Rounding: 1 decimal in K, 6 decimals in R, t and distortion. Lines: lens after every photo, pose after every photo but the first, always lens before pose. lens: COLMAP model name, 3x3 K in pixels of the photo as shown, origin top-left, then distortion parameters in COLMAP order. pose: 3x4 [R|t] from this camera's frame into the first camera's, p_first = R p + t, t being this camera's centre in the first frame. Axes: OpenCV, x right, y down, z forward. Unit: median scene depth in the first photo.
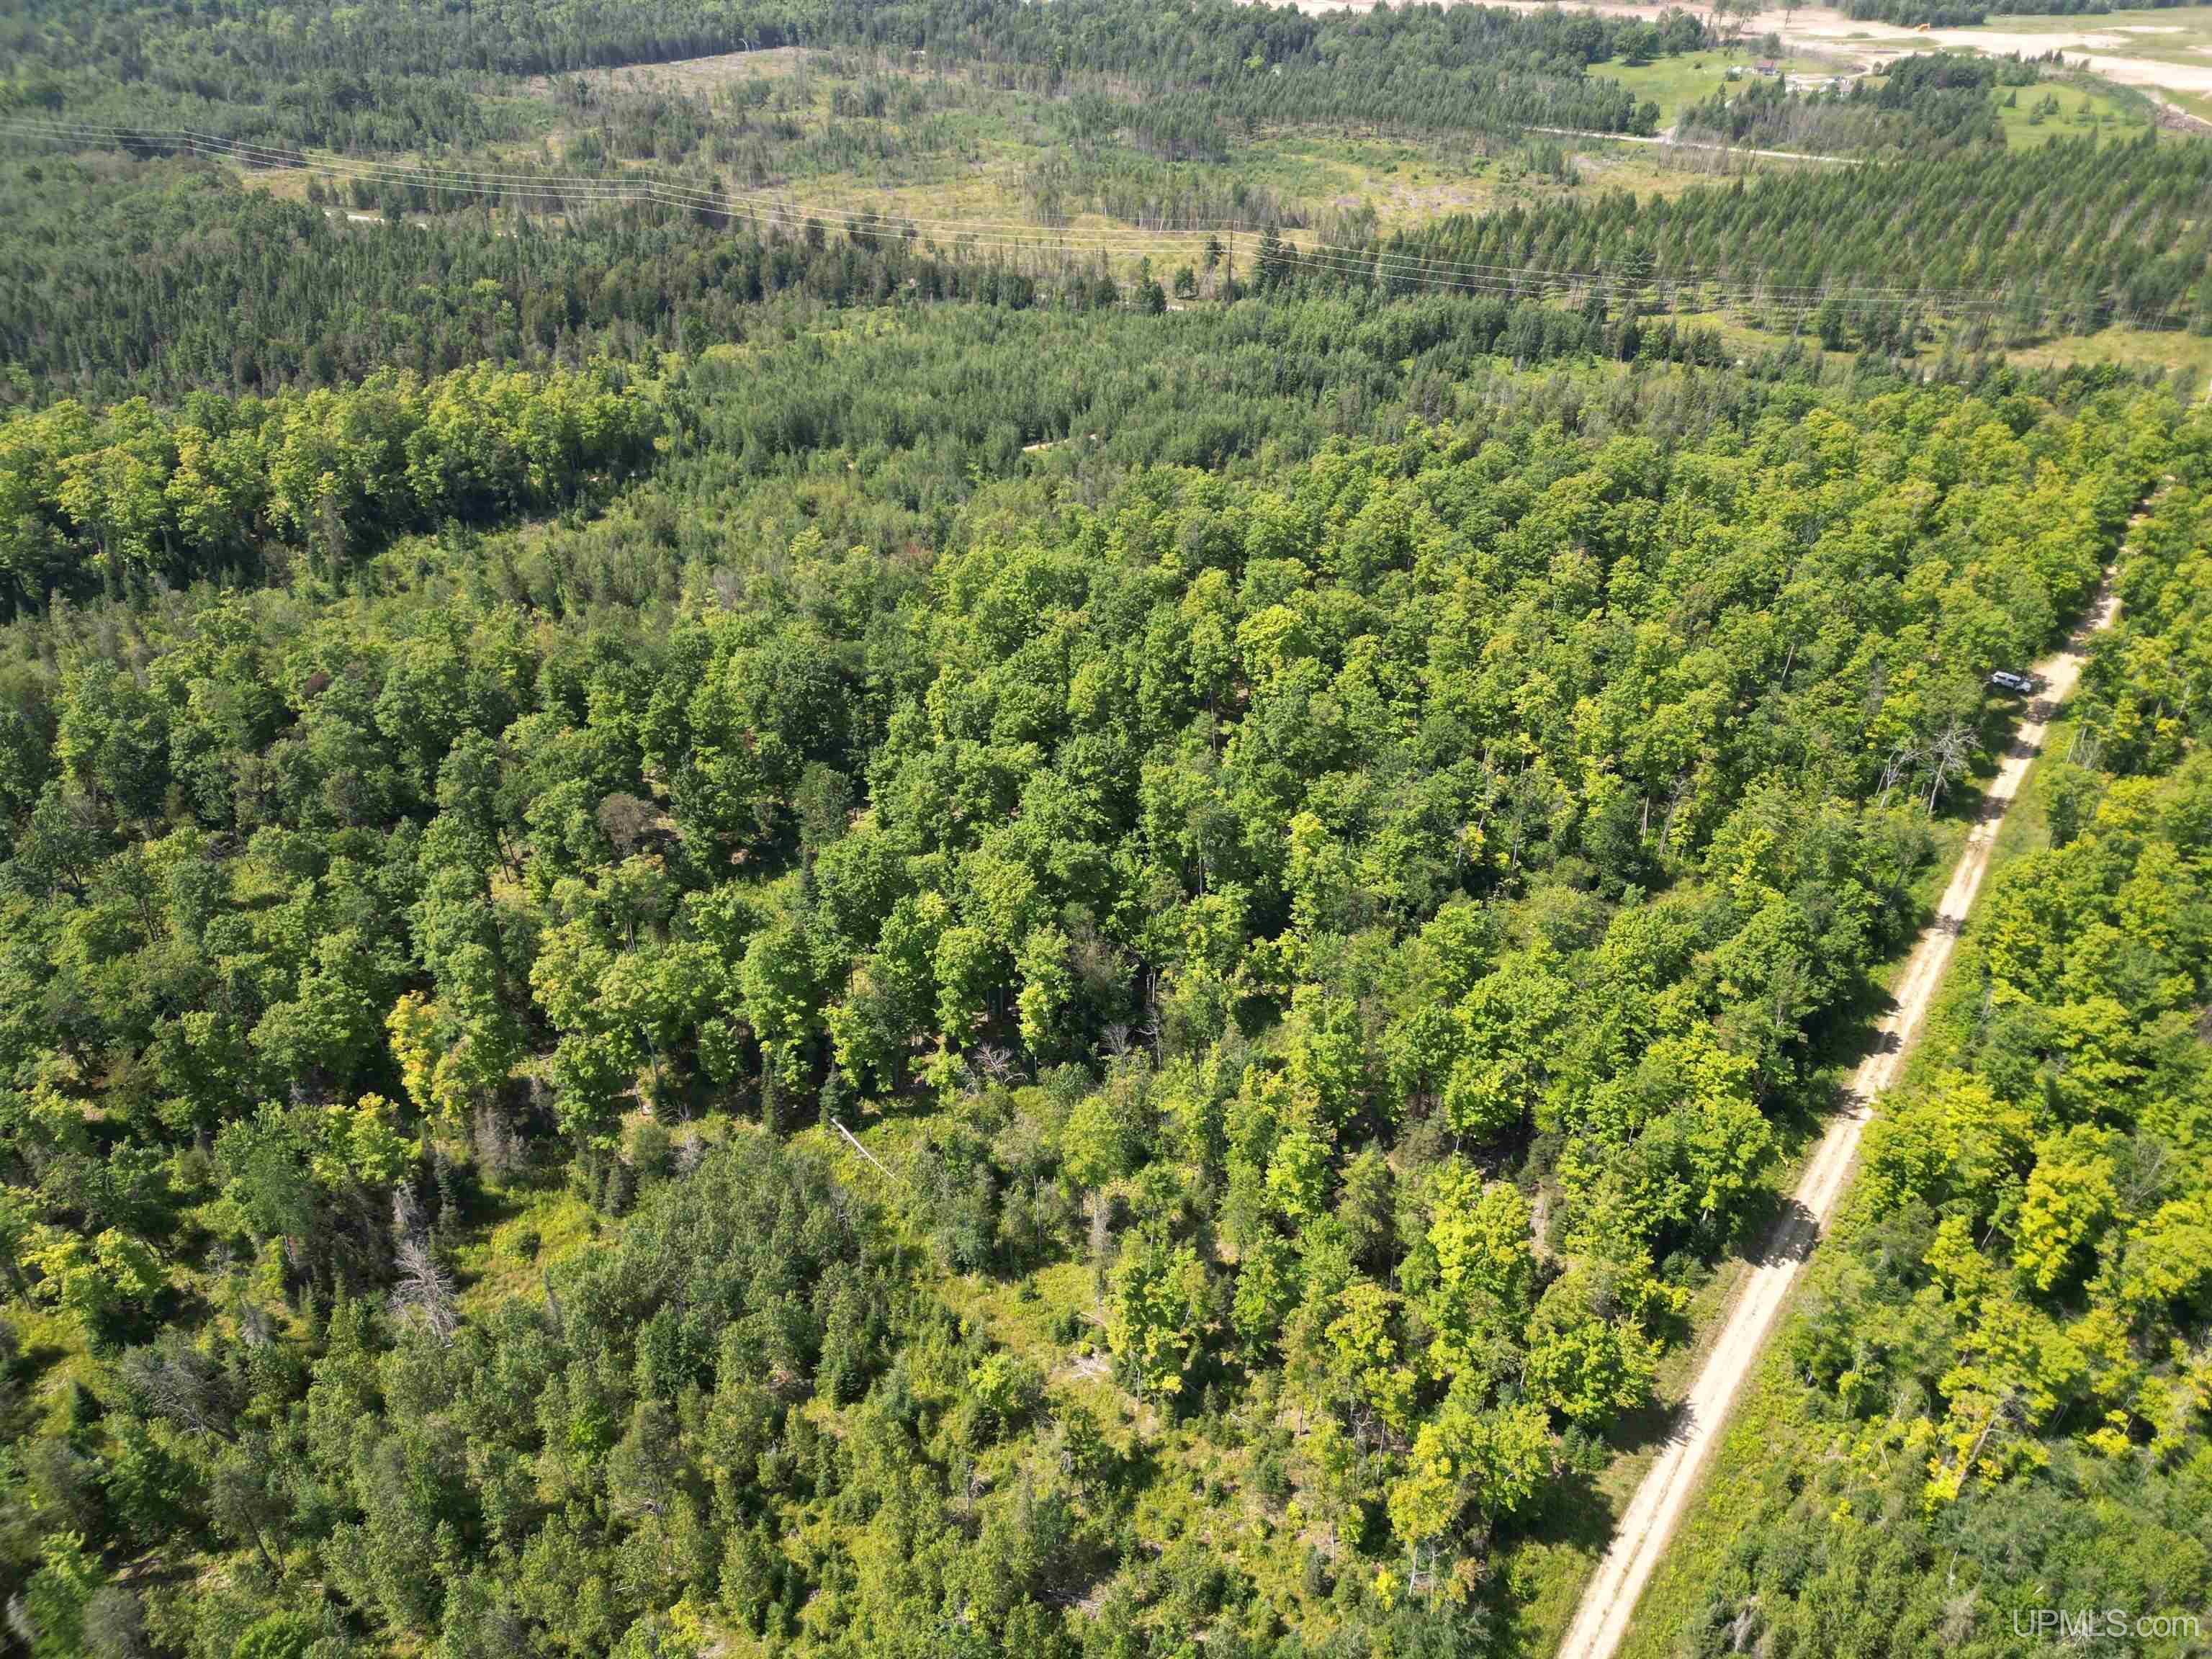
lens RADIAL K [[1550.9, 0, 1112.3], [0, 1550.9, 828.6], [0, 0, 1]] dist [0.068515, -0.048627]
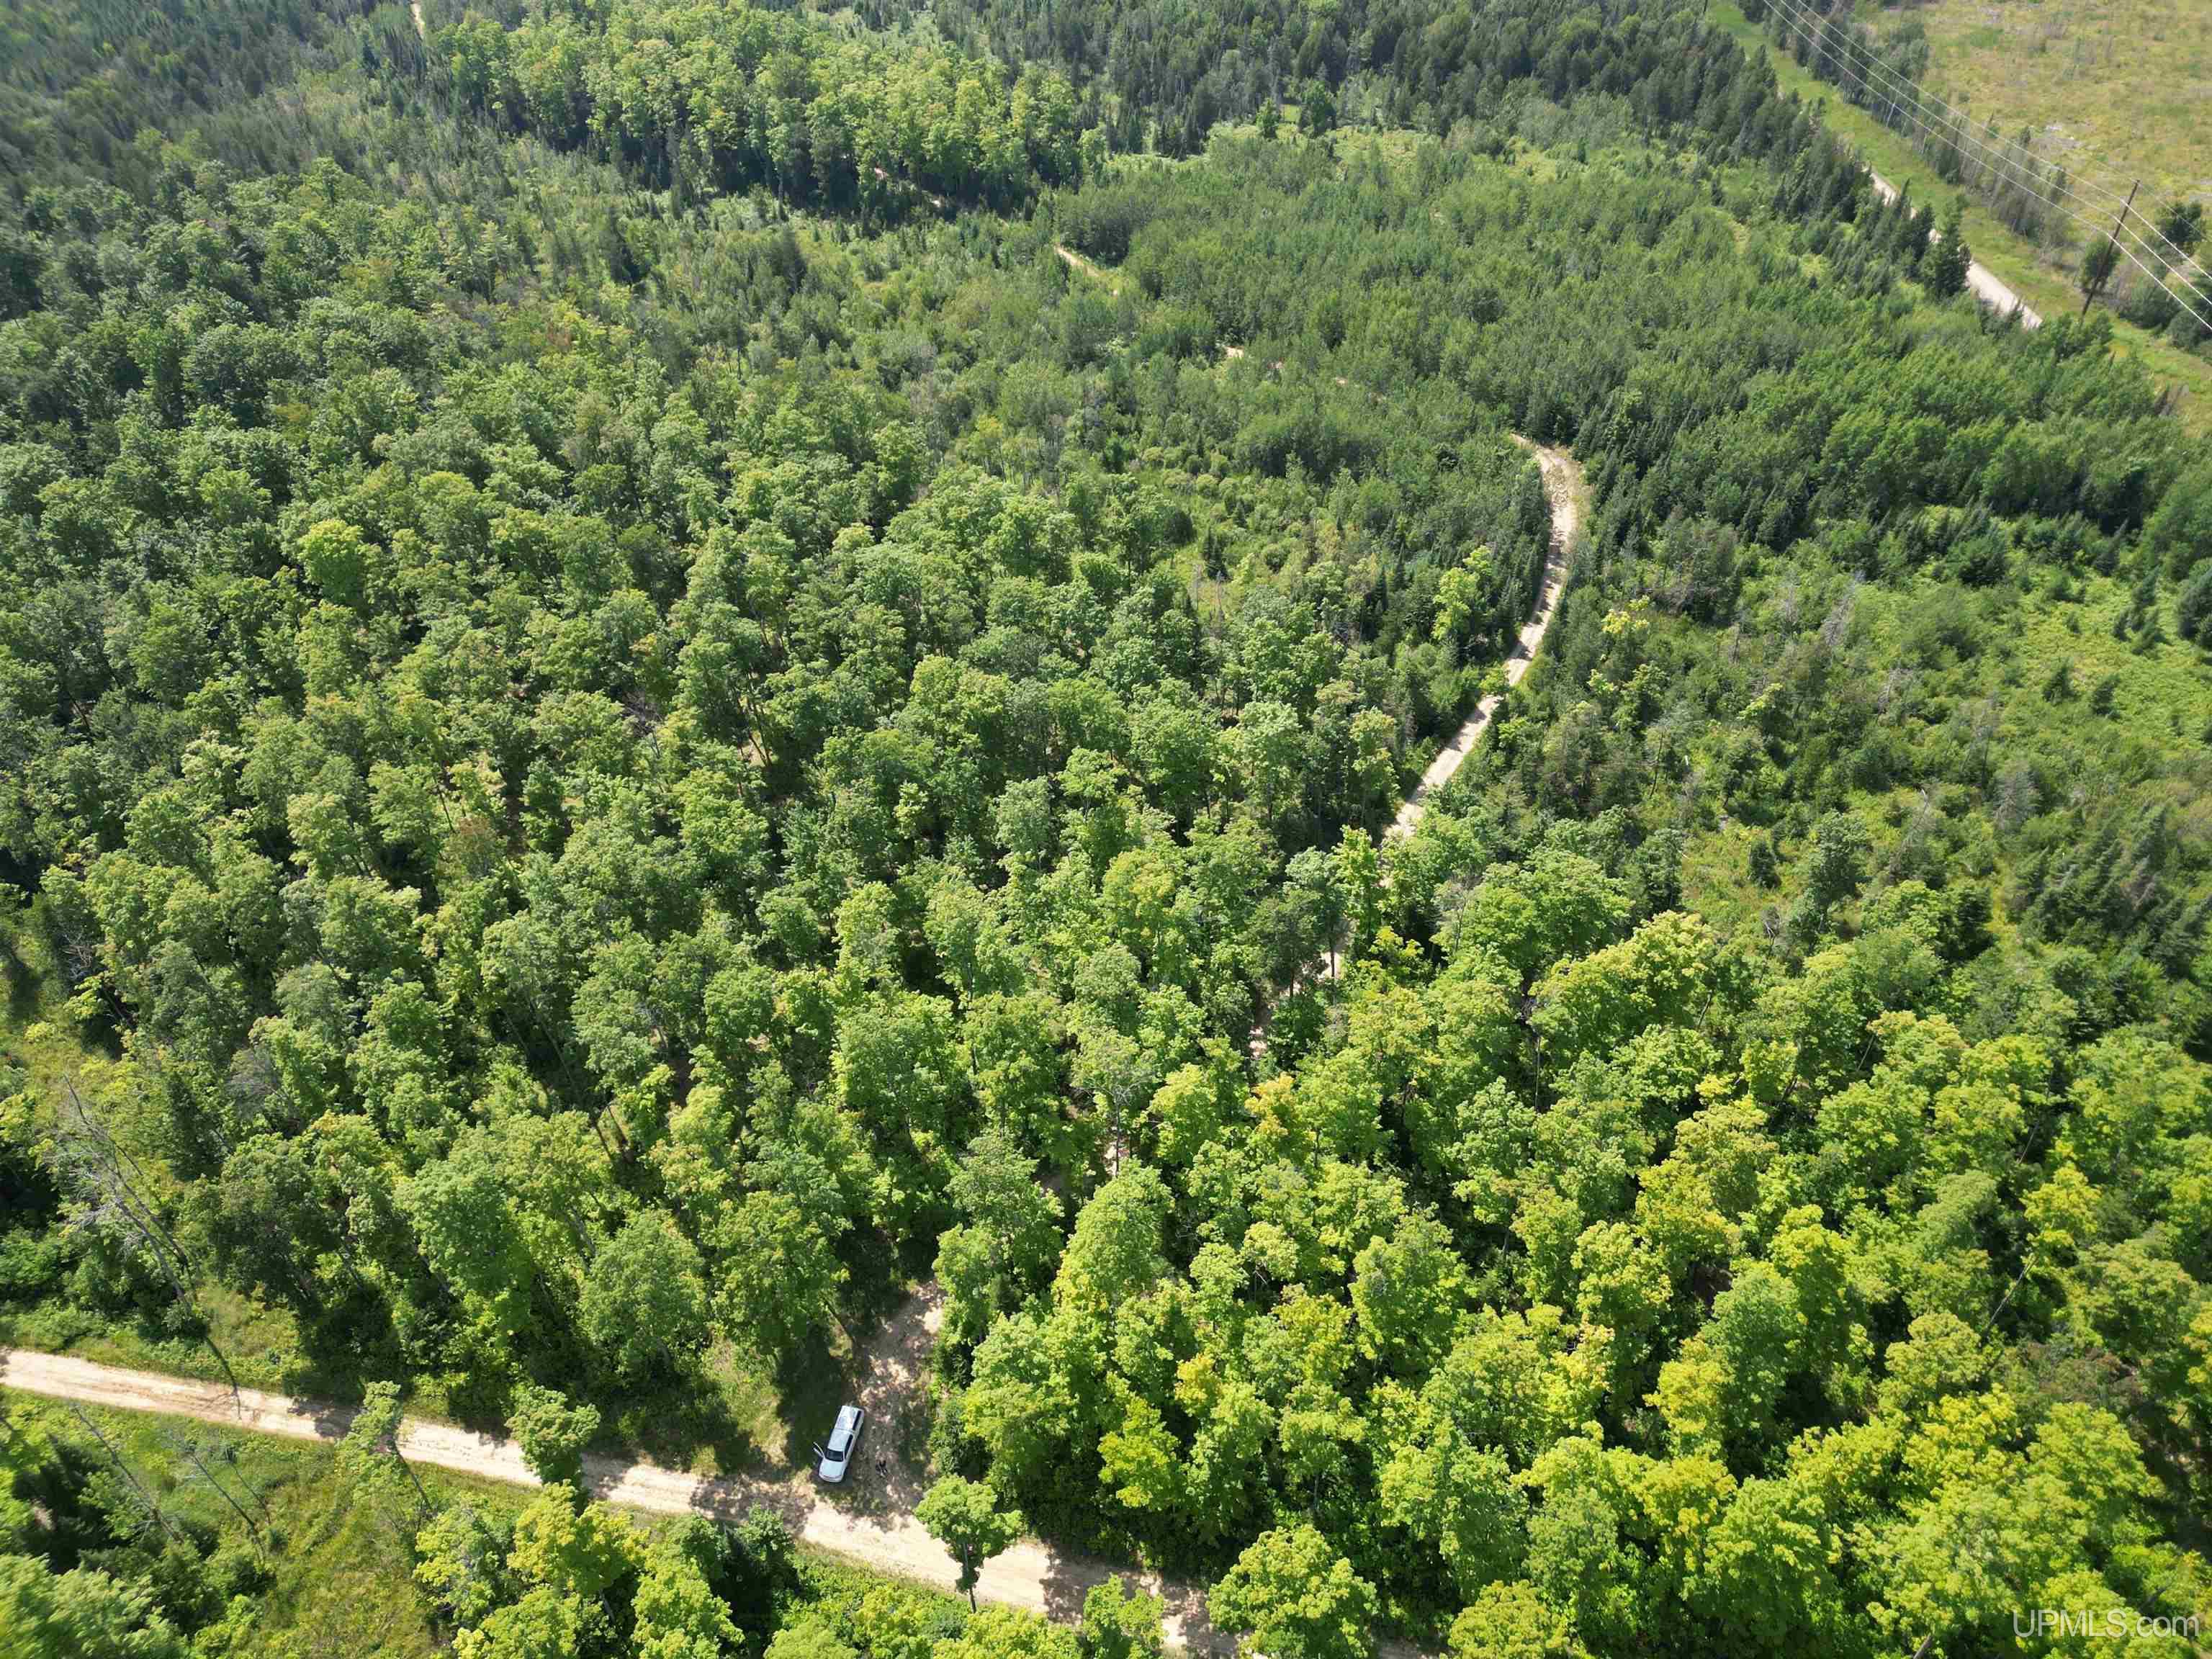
lens RADIAL K [[1550.9, 0, 1093.6], [0, 1550.9, 841.7], [0, 0, 1]] dist [0.068515, -0.048627]
pose [[0.386833, 0.597063, -0.702763, 0.657412], [-0.459804, 0.785482, 0.414243, -0.374975], [0.799337, 0.162890, 0.578383, 0.598712]]
